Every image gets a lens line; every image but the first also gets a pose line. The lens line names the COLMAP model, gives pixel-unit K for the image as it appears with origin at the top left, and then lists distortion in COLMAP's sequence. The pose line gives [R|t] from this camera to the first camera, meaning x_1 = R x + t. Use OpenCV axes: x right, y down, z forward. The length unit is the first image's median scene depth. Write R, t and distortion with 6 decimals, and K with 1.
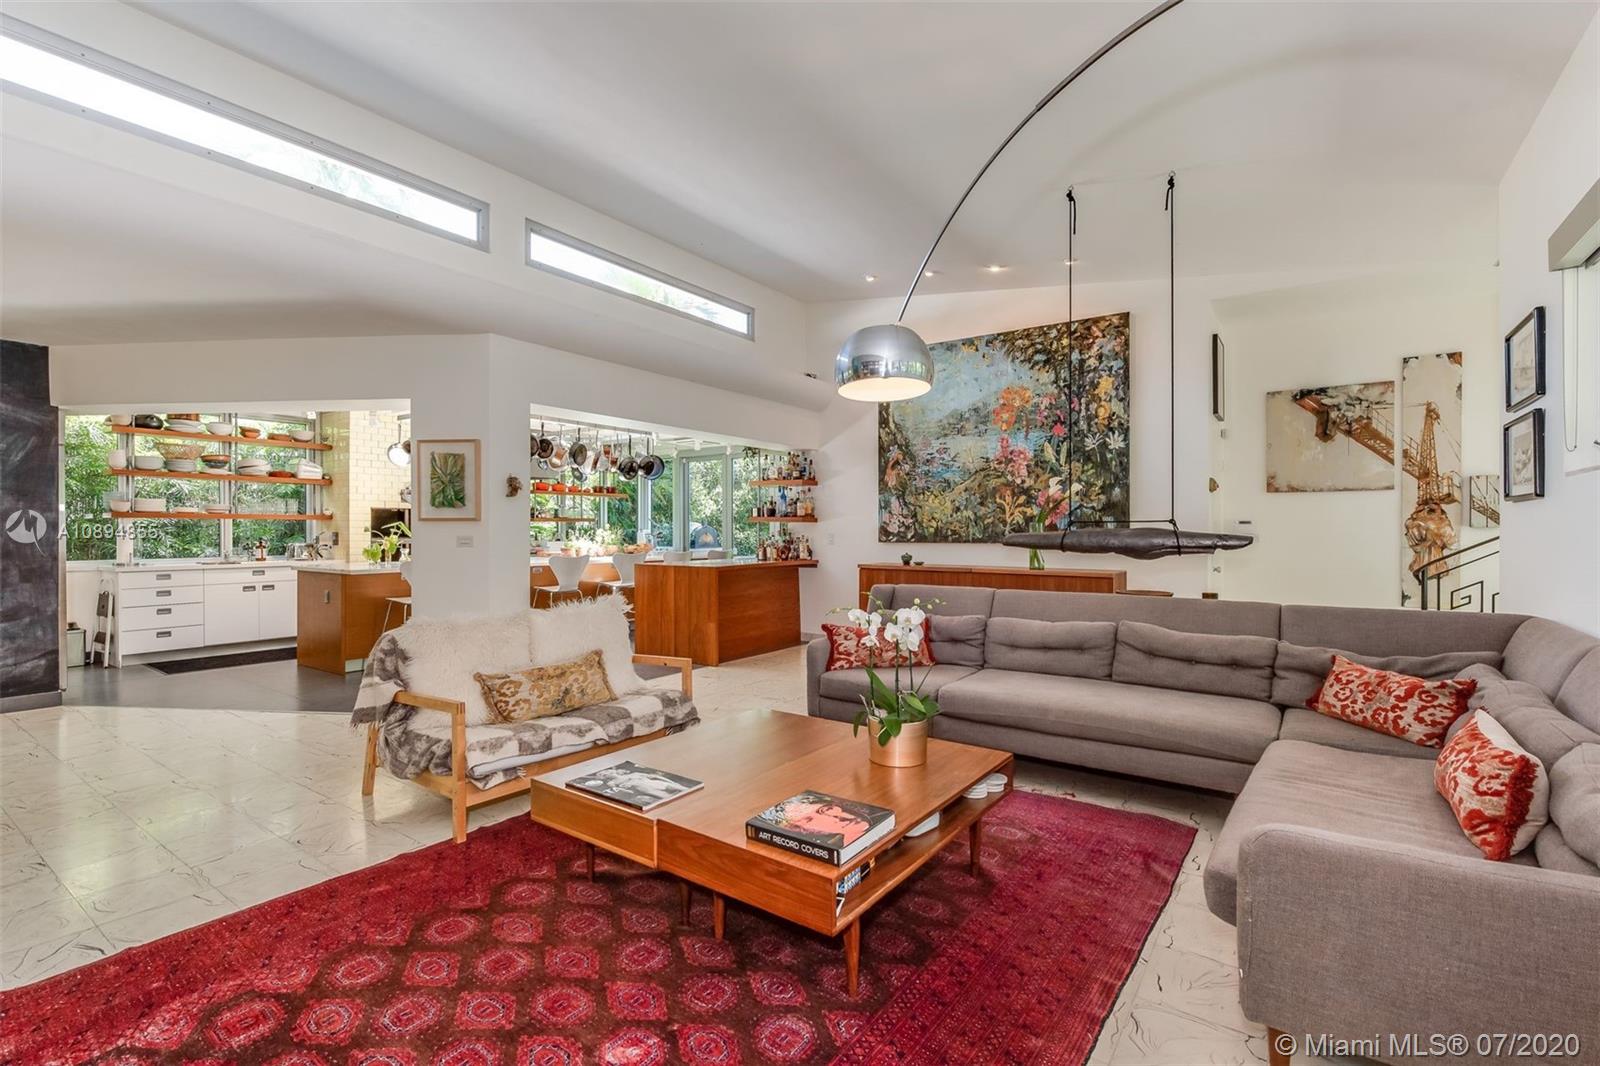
lens RADIAL K [[720.5, 0, 796.6], [0, 720.5, 533.4], [0, 0, 1]] dist [0.003386, 0.000361]
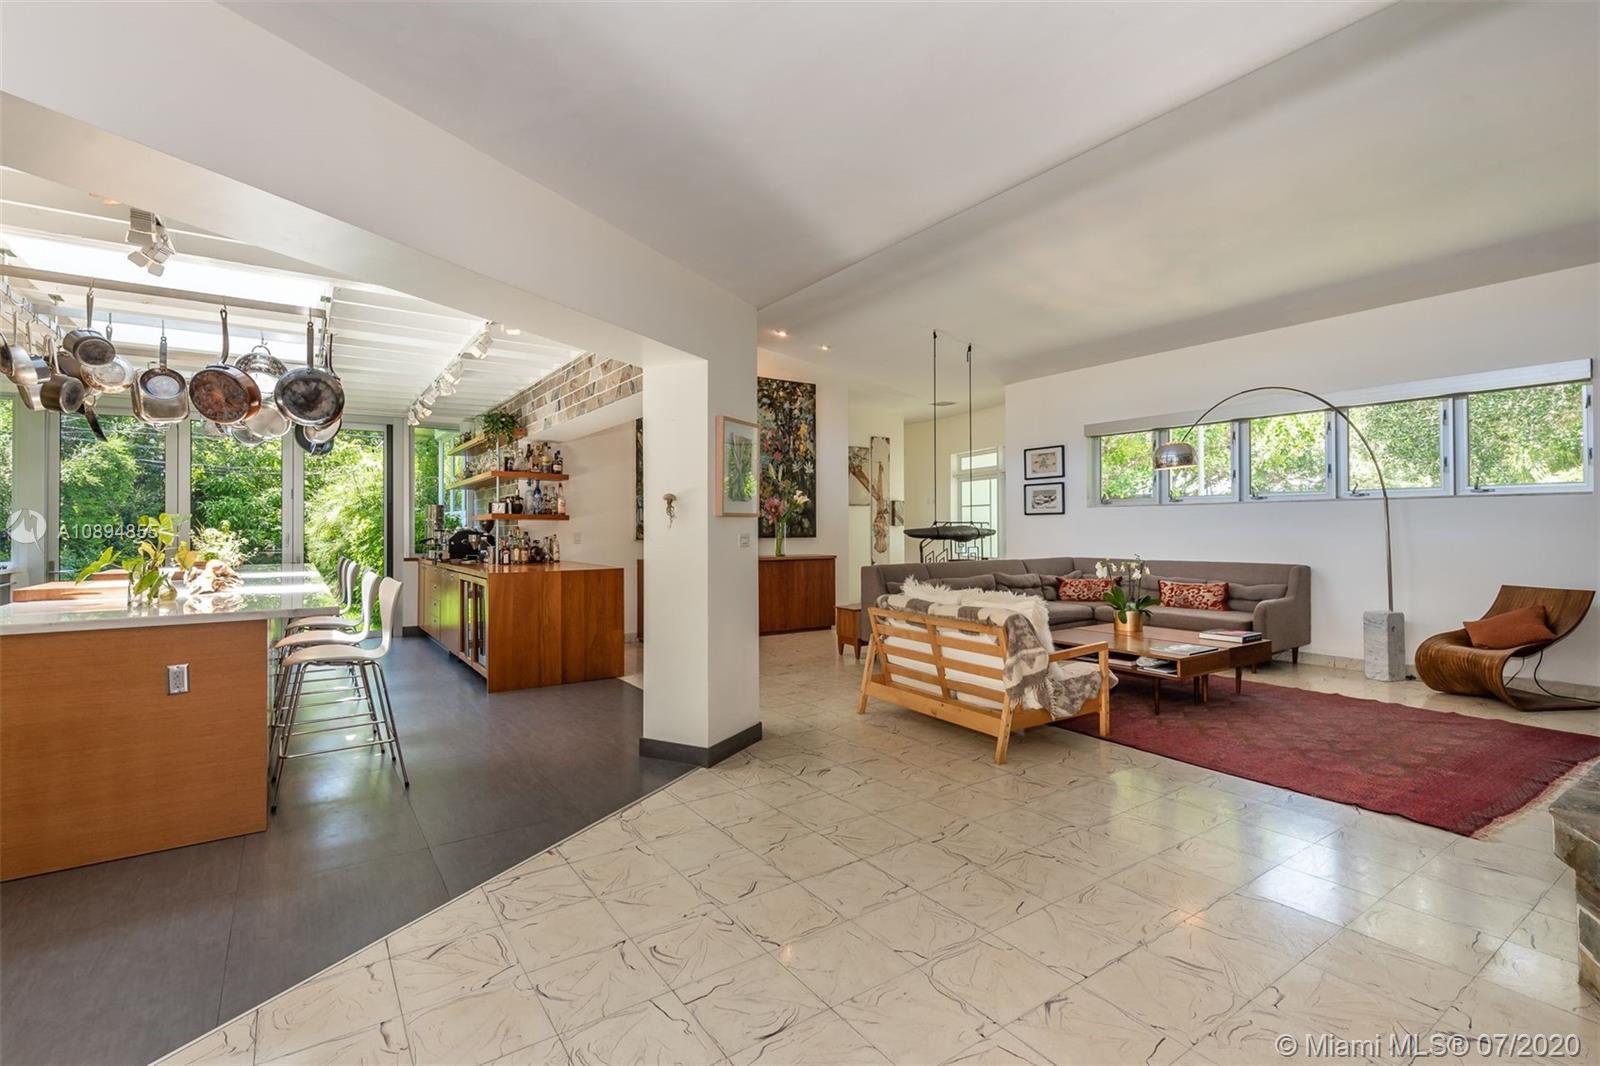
lens RADIAL K [[720.5, 0, 790.6], [0, 720.5, 526.3], [0, 0, 1]] dist [0.003386, 0.000361]
pose [[0.353445, -0.000337, 0.935455, -0.954670], [0.010149, 0.999942, -0.003475, -0.002306], [-0.935400, 0.010722, 0.353428, 0.499855]]
